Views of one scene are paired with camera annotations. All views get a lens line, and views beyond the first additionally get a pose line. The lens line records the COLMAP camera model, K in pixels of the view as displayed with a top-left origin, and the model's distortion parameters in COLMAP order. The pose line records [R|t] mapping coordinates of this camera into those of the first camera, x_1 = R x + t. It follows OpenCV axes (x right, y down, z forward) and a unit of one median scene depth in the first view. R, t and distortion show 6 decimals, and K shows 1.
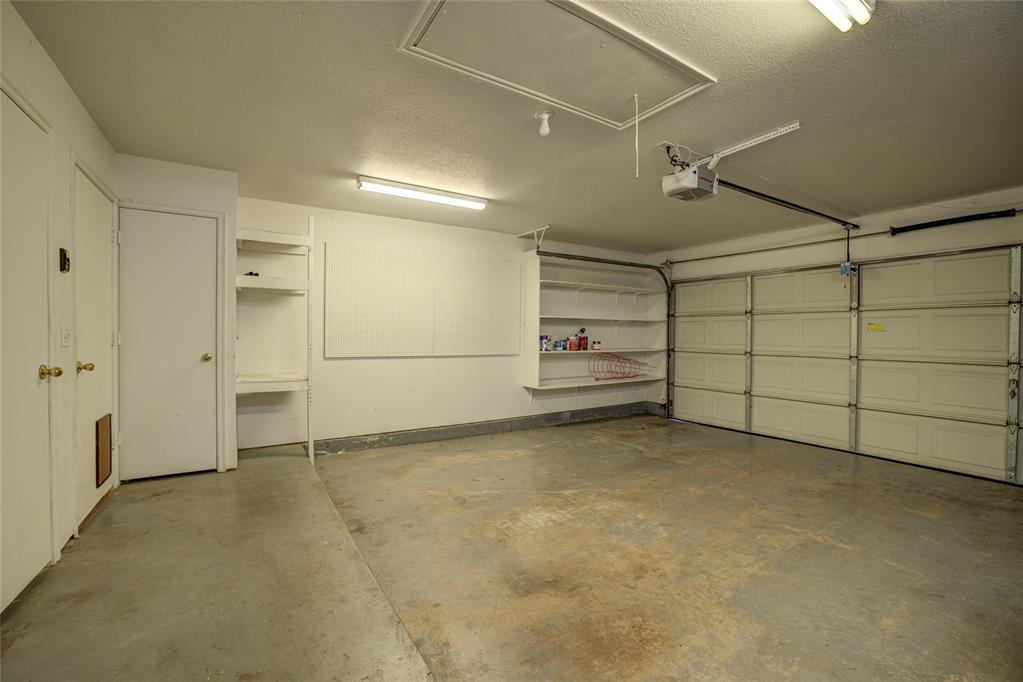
lens RADIAL K [[436.5, 0, 514.5], [0, 436.5, 337.2], [0, 0, 1]] dist [-0.027025, 0.000902]
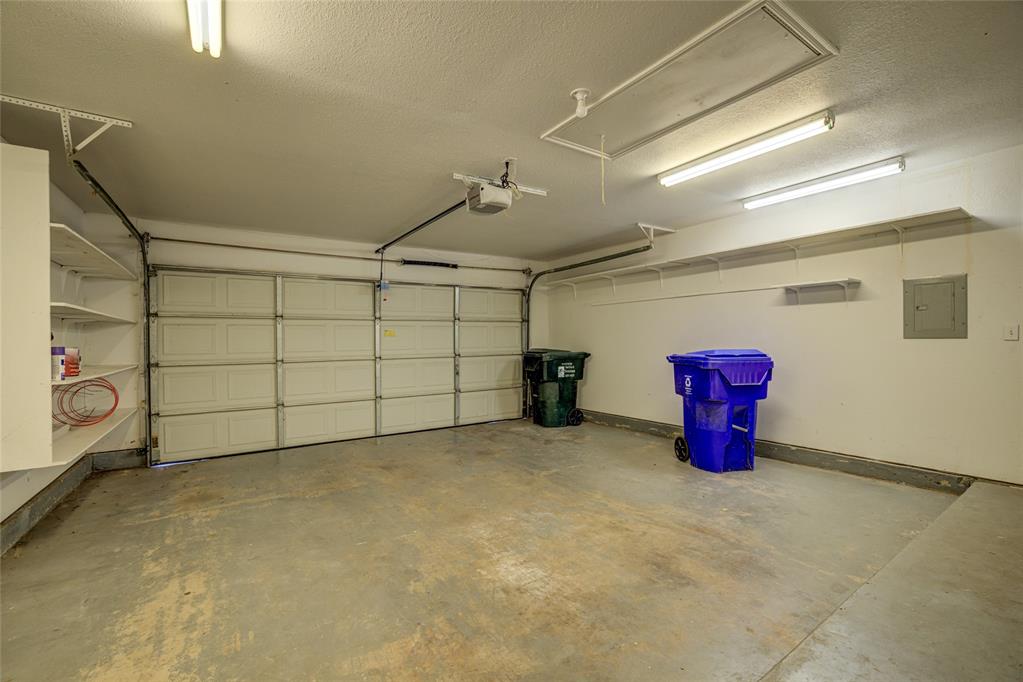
lens RADIAL K [[436.5, 0, 514.5], [0, 436.5, 340.0], [0, 0, 1]] dist [-0.027025, 0.000902]
pose [[-0.017977, -0.005484, 0.999823, -0.480996], [0.019359, 0.999796, 0.005832, -0.004259], [-0.999651, 0.019460, -0.017868, 0.670890]]
